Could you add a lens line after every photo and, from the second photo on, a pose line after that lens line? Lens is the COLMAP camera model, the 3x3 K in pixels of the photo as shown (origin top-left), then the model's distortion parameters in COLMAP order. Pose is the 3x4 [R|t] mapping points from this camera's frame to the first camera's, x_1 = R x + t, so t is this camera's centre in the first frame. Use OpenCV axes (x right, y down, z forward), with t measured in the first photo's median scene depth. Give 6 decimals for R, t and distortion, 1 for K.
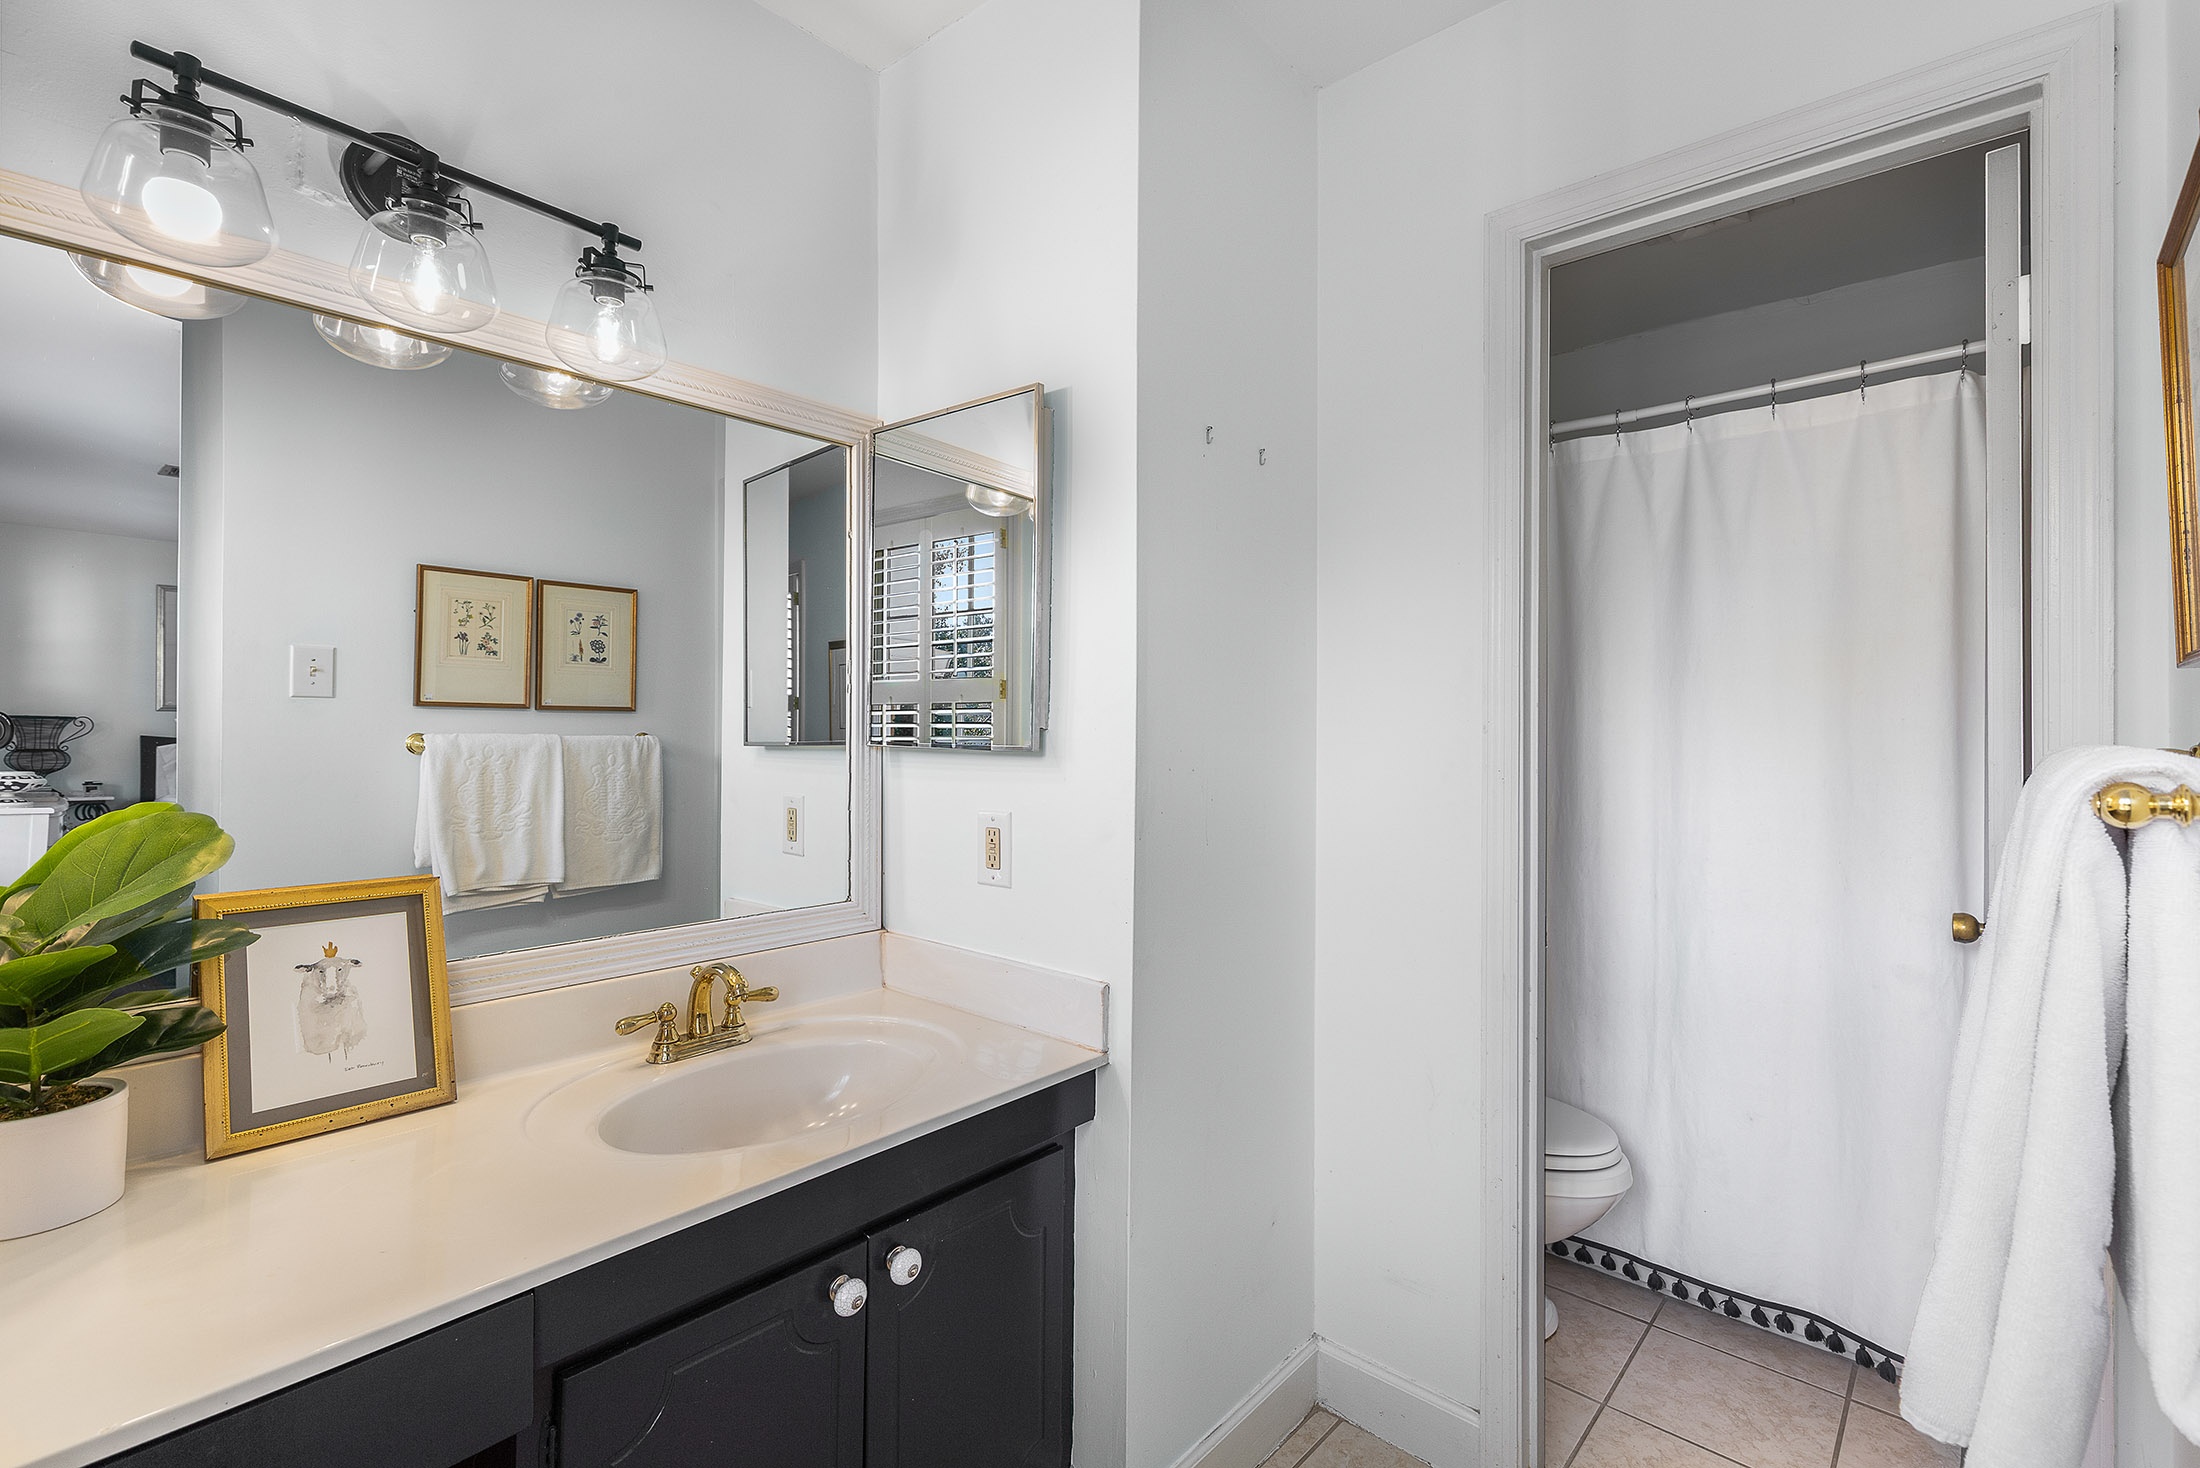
lens RADIAL K [[993.5, 0, 1106.1], [0, 993.5, 725.5], [0, 0, 1]] dist [0.004218, -0.000354]
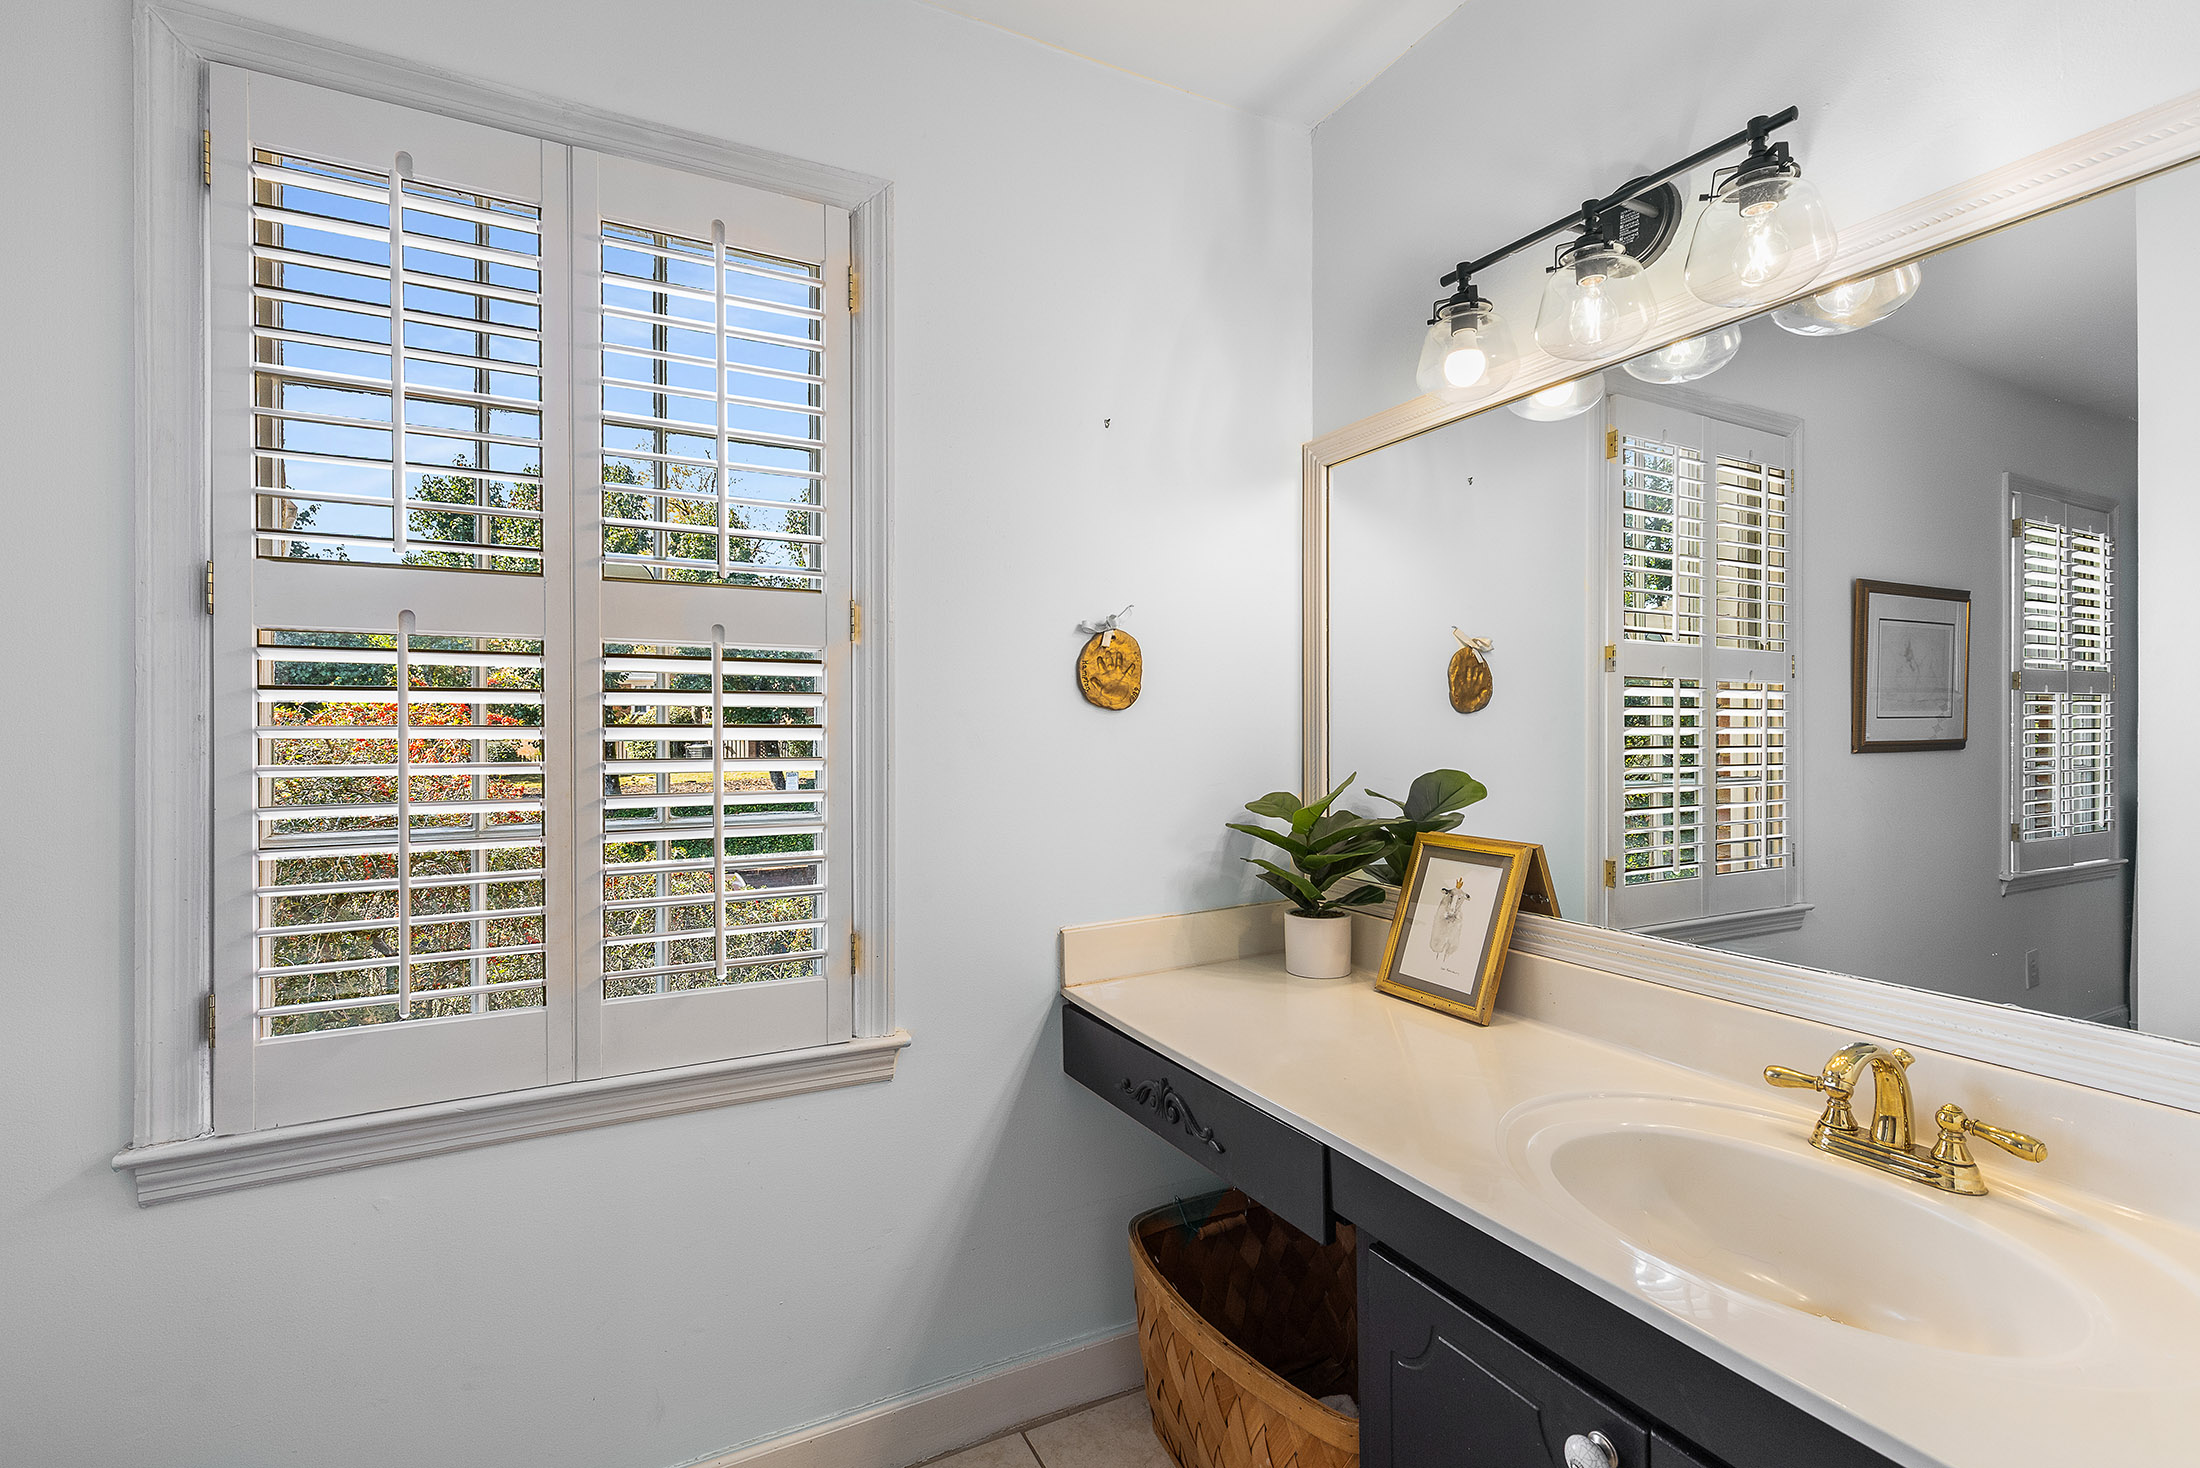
lens RADIAL K [[993.5, 0, 1106.1], [0, 993.5, 725.5], [0, 0, 1]] dist [0.004218, -0.000354]
pose [[-0.361602, 0.005976, -0.932313, 0.575921], [0.010844, 0.999939, 0.002204, 0.004147], [0.932270, -0.009313, -0.361645, 0.920075]]
